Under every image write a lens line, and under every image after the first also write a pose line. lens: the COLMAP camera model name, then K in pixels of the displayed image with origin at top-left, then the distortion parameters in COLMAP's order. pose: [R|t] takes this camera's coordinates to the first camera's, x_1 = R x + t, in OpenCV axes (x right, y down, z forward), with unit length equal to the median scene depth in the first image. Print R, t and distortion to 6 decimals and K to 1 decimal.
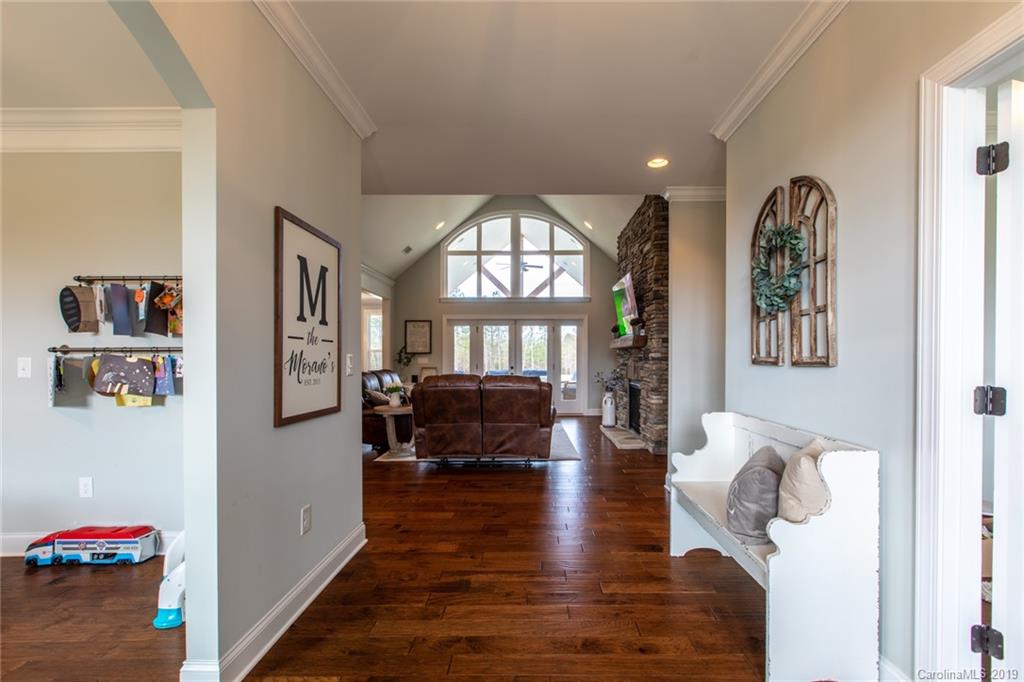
lens RADIAL K [[462.3, 0, 514.9], [0, 462.3, 357.4], [0, 0, 1]] dist [0.001389, -0.000324]
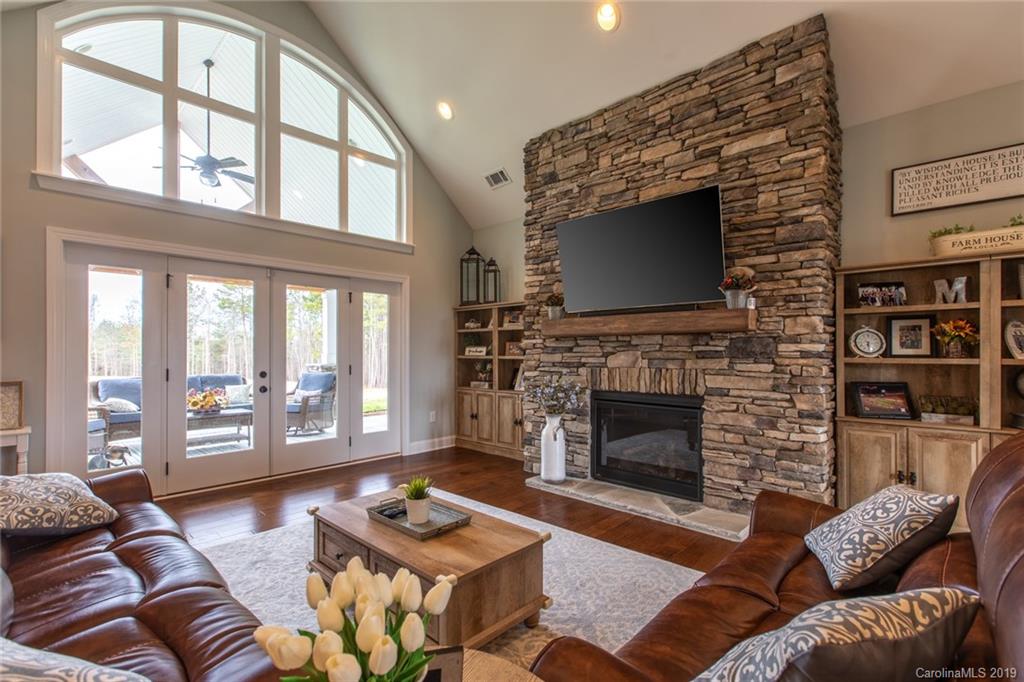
lens RADIAL K [[464.2, 0, 515.1], [0, 464.2, 346.7], [0, 0, 1]] dist [-0.000239, -0.000165]
pose [[0.685117, 0.007438, 0.728395, -0.397014], [0.000143, 0.999946, -0.010345, -0.000303], [-0.728433, 0.007192, 0.685079, 1.231744]]
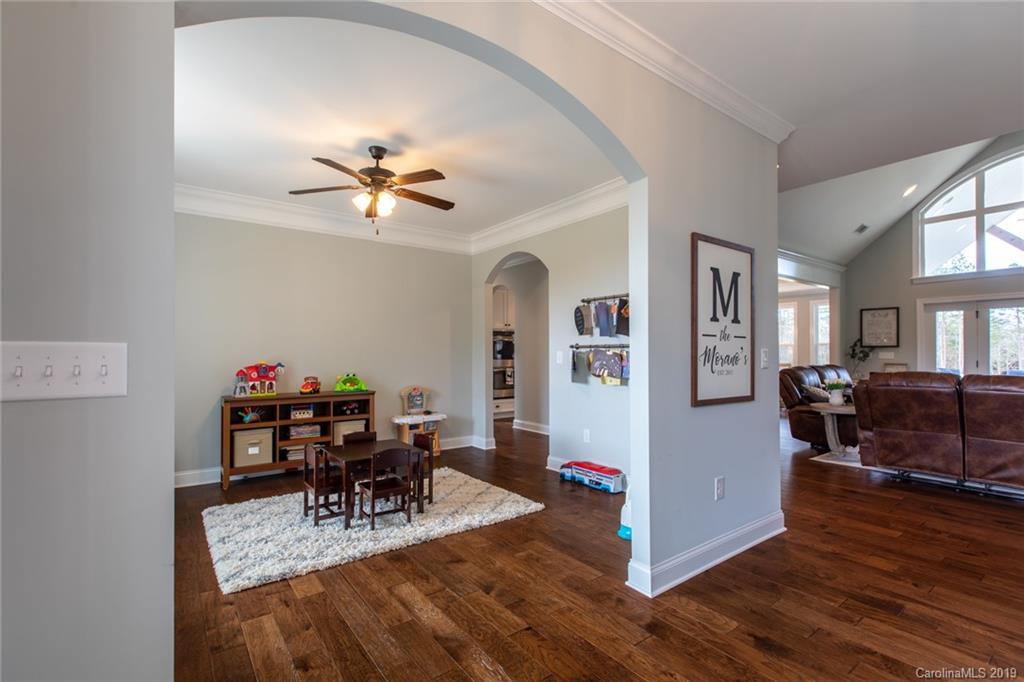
lens RADIAL K [[464.2, 0, 515.1], [0, 464.2, 346.7], [0, 0, 1]] dist [-0.000239, -0.000165]
pose [[0.603407, -0.007132, -0.797401, 0.158653], [-0.000680, 0.999955, -0.009459, -0.000517], [0.797433, 0.006250, 0.603375, -0.120114]]
